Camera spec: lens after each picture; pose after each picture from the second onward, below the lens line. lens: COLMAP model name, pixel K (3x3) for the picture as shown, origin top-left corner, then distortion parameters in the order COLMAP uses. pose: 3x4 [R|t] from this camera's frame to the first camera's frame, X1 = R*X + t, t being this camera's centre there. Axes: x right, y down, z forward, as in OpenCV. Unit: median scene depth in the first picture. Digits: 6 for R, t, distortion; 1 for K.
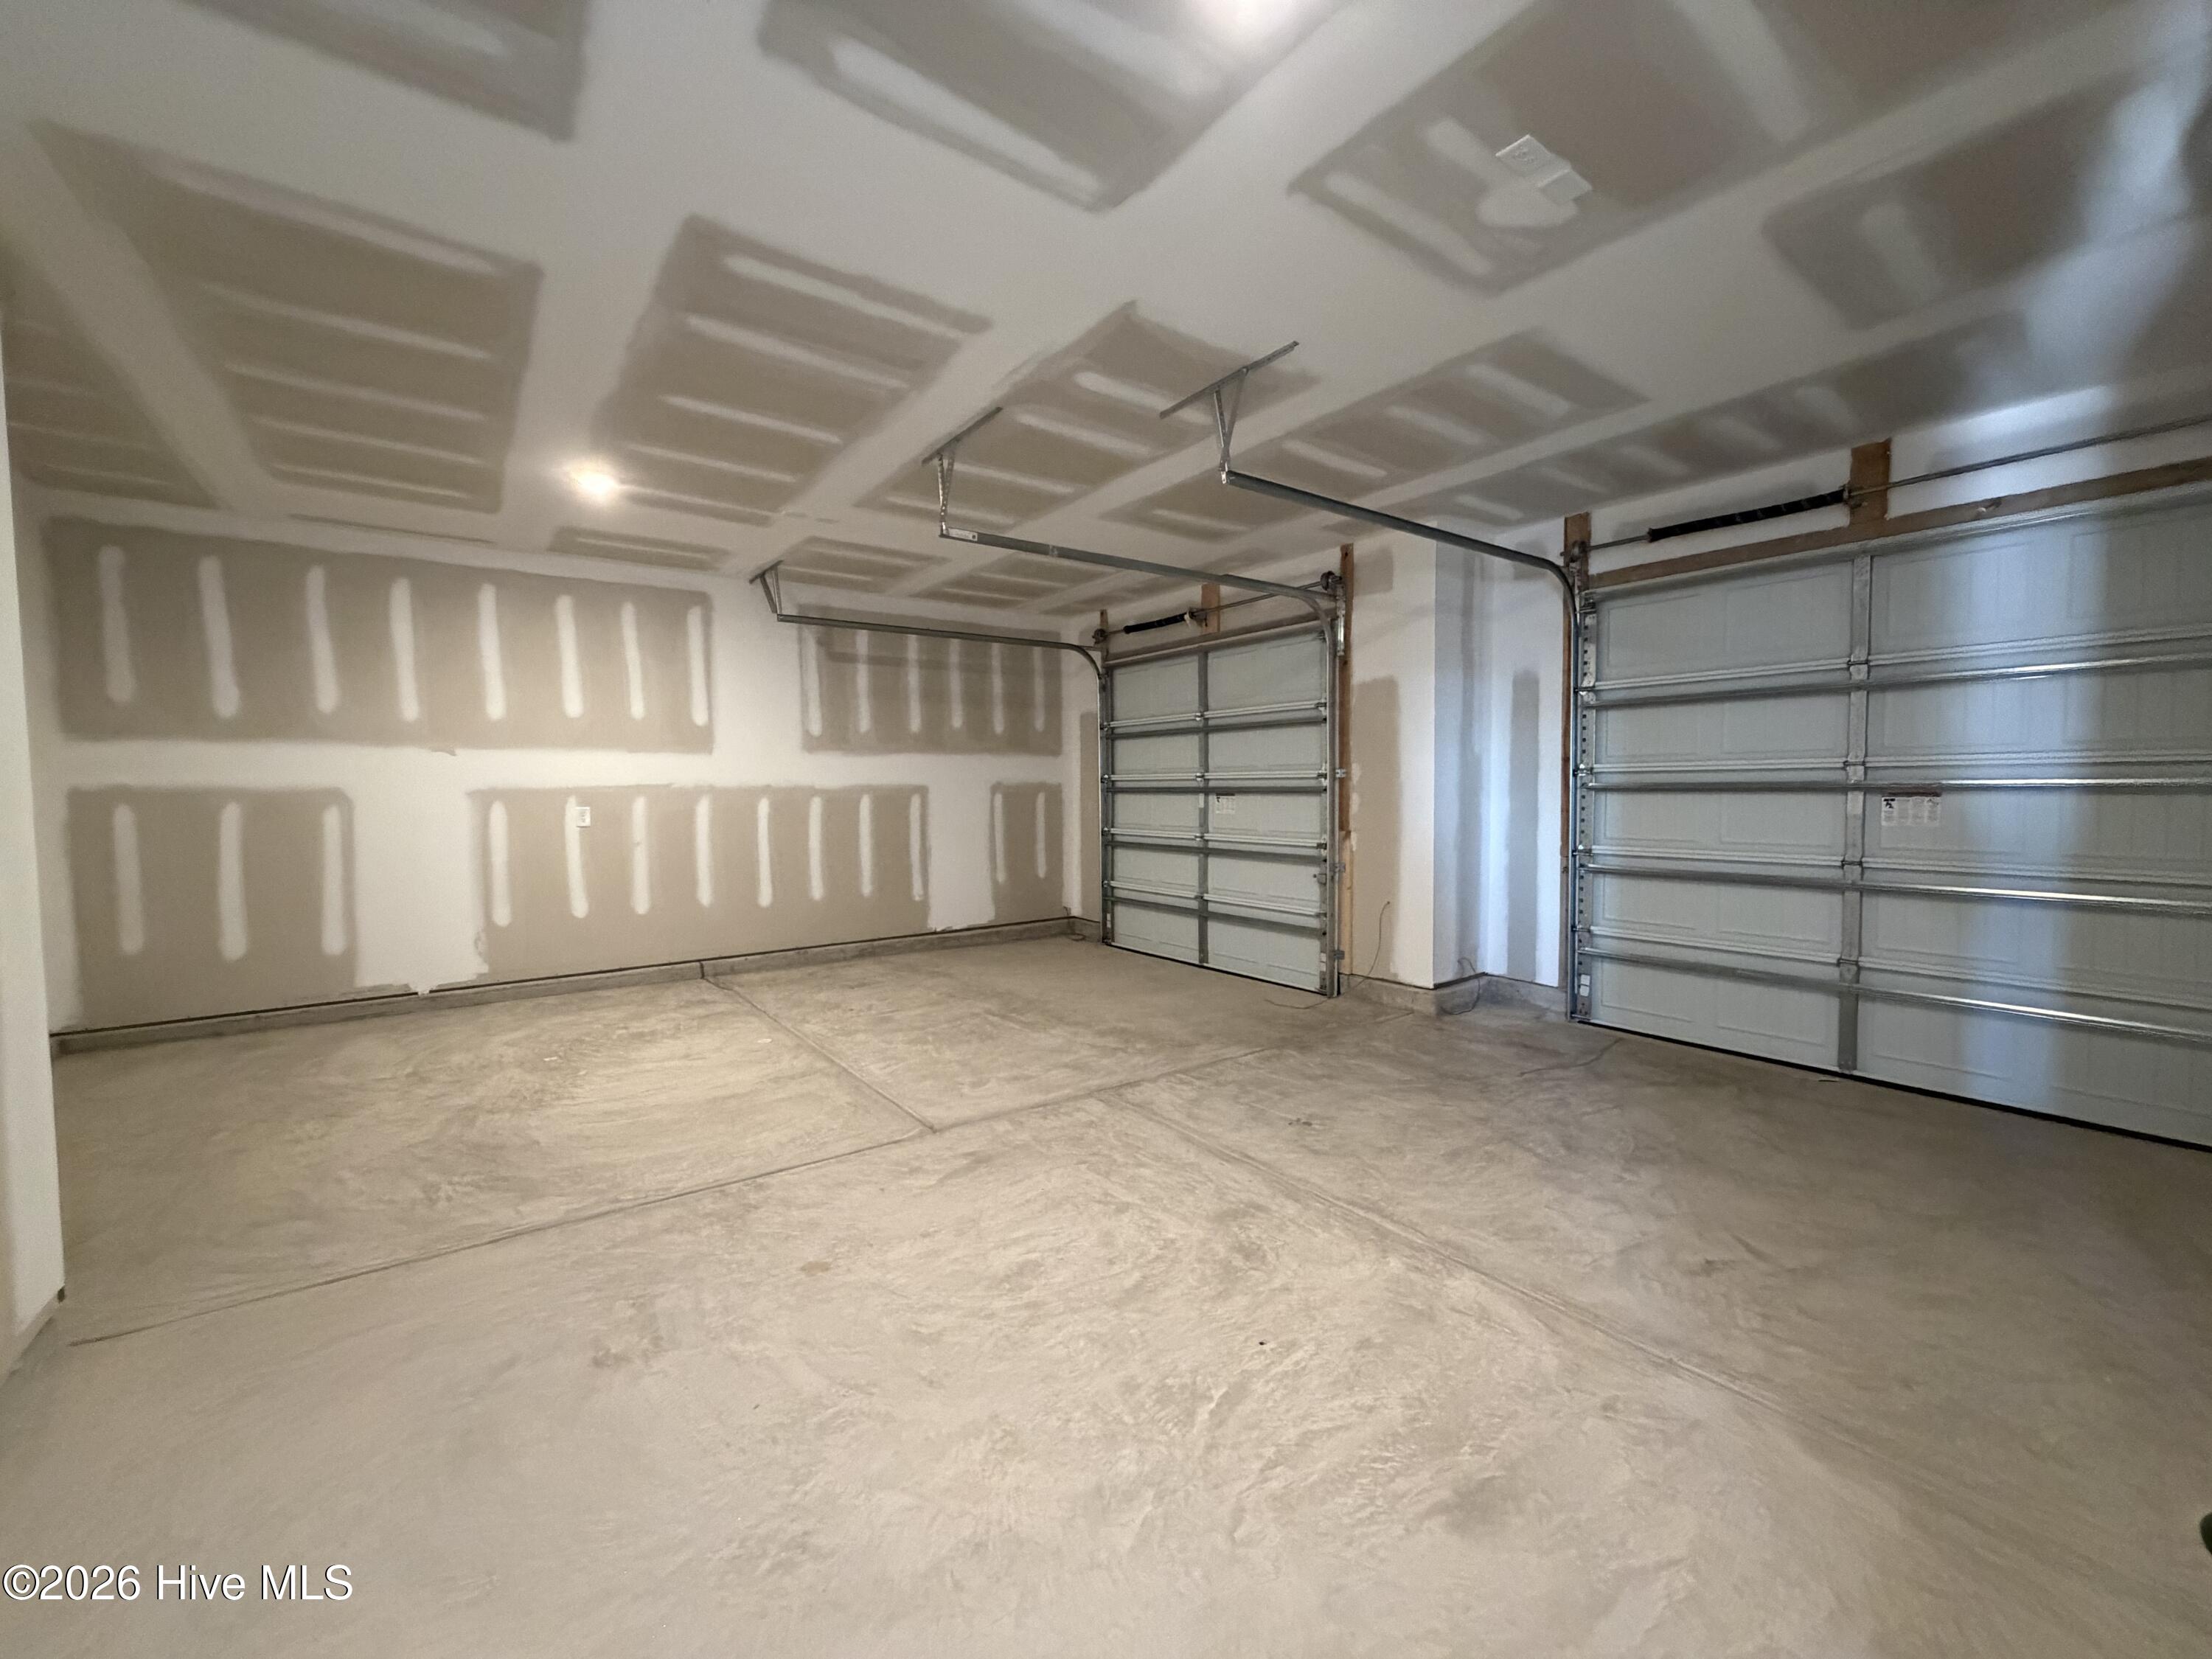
lens RADIAL K [[876.6, 0, 1098.2], [0, 876.6, 829.0], [0, 0, 1]] dist [-0.000106, -0.000014]
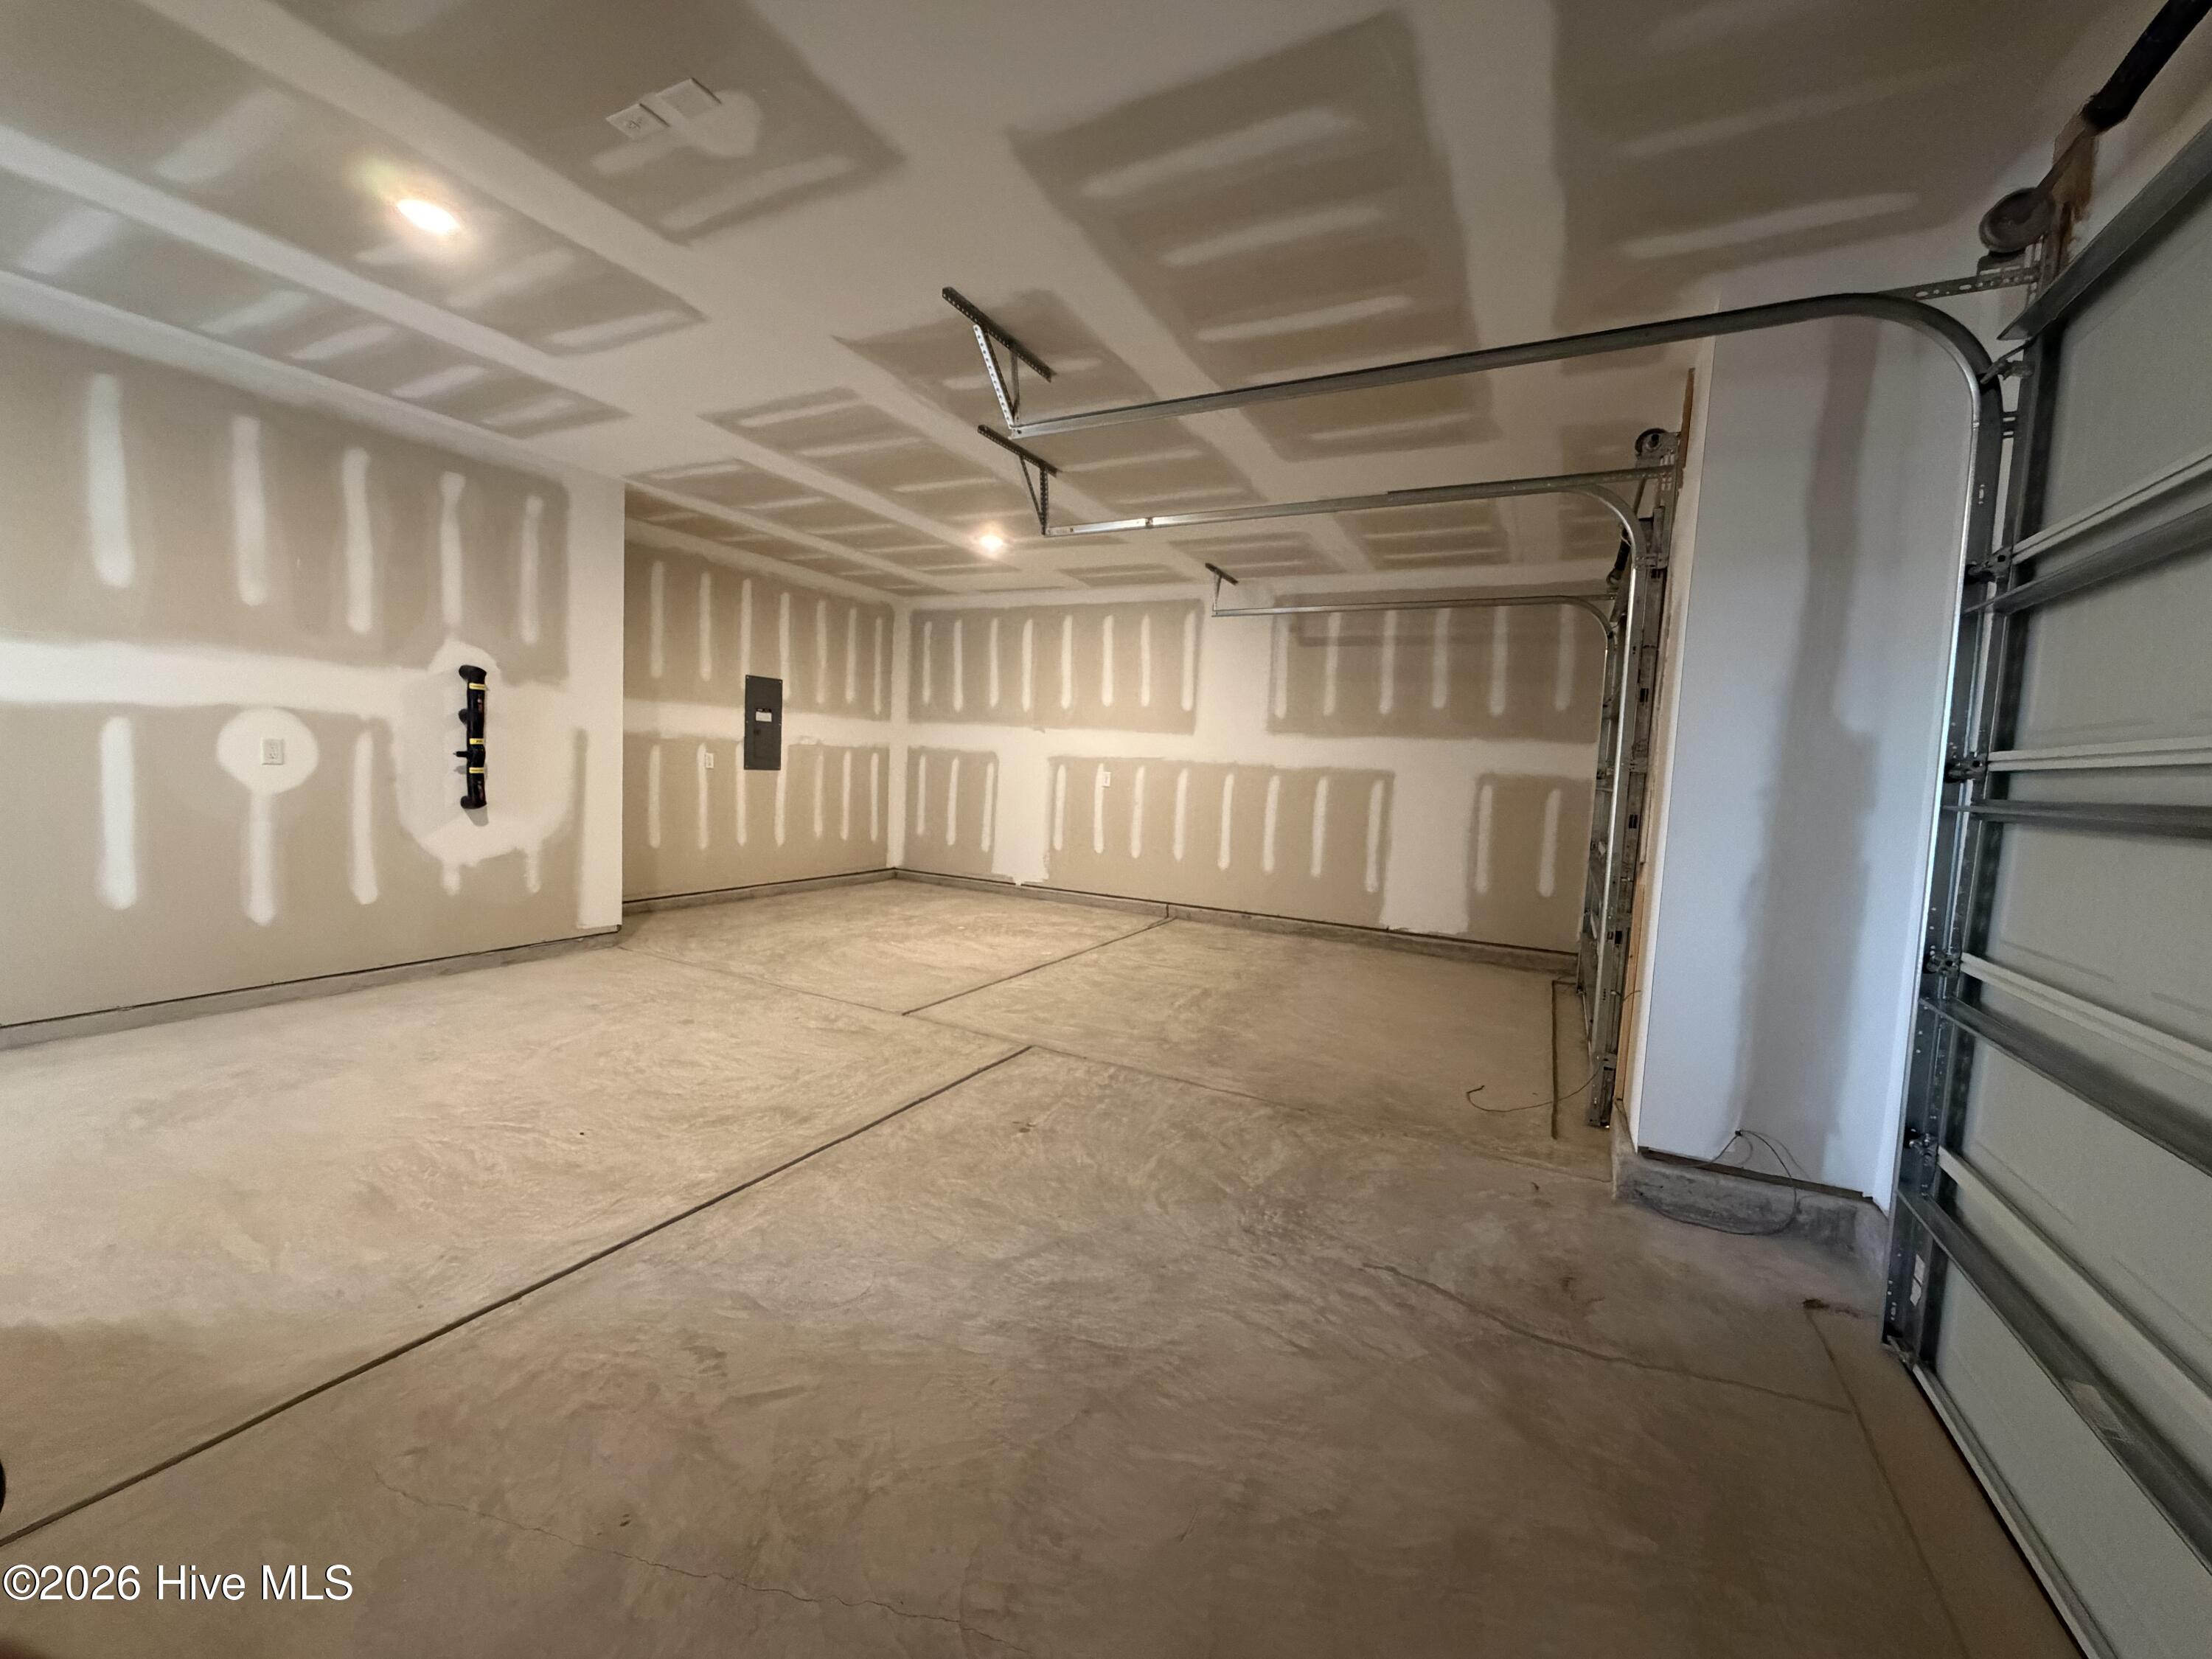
lens RADIAL K [[876.6, 0, 1102.1], [0, 876.6, 828.0], [0, 0, 1]] dist [-0.000106, -0.000014]
pose [[0.446951, 0.098038, -0.889170, 0.853826], [-0.096718, 0.993446, 0.060919, -0.028713], [0.889314, 0.058770, 0.453504, 0.526251]]
